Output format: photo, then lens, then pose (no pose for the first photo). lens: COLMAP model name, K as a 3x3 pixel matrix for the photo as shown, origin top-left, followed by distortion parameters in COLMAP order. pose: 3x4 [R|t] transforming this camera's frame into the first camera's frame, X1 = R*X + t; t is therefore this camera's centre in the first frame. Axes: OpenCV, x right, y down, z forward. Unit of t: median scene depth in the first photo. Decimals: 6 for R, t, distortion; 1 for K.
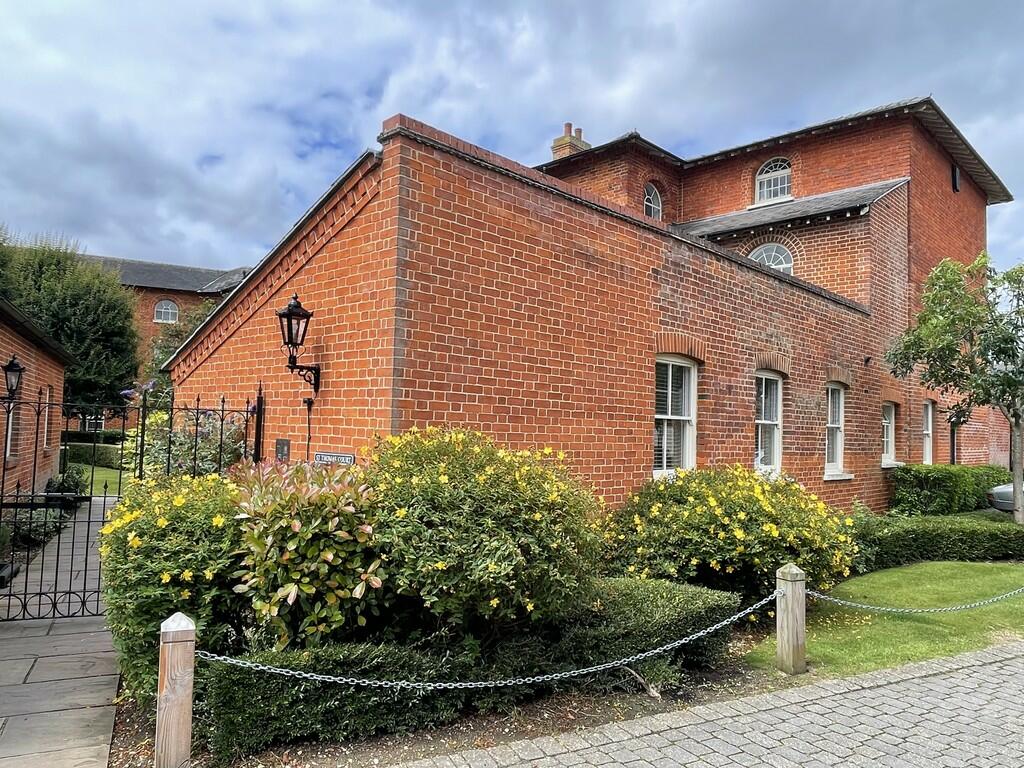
lens RADIAL K [[710.3, 0, 512.5], [0, 710.3, 387.3], [0, 0, 1]] dist [0.007289, -0.014723]
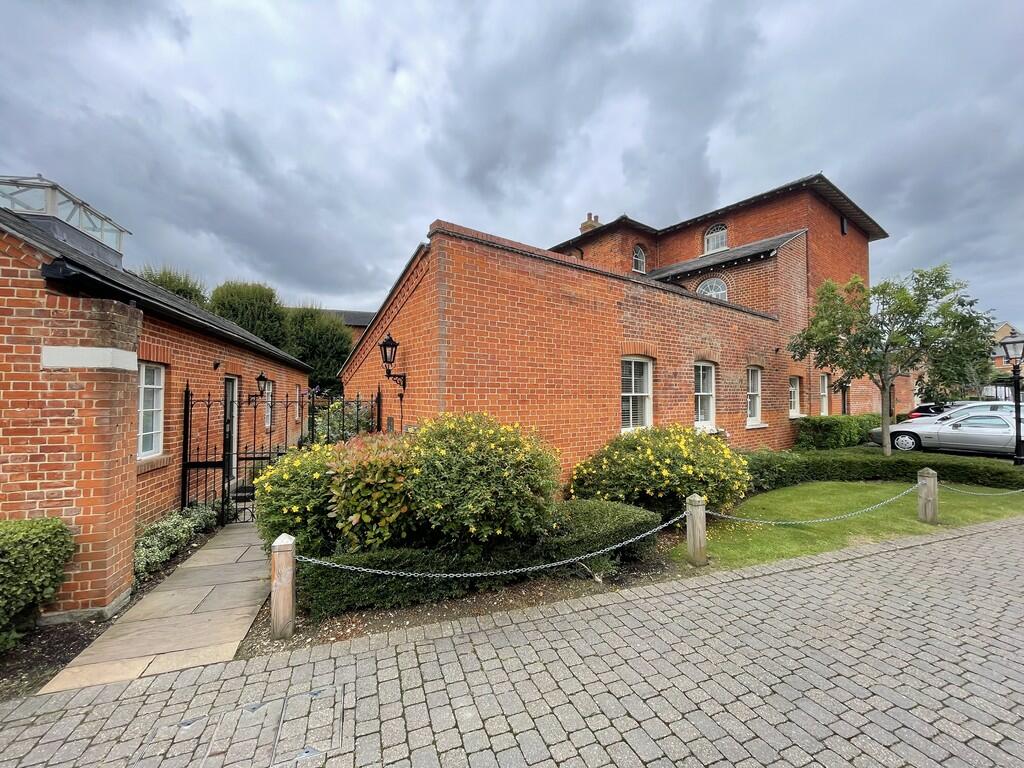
lens RADIAL K [[408.7, 0, 515.4], [0, 408.7, 383.3], [0, 0, 1]] dist [-0.001909, -0.000325]
pose [[0.989047, -0.035391, -0.143293, 0.128716], [0.039415, 0.998902, 0.025340, -0.023341], [0.142239, -0.030711, 0.989356, 0.077555]]
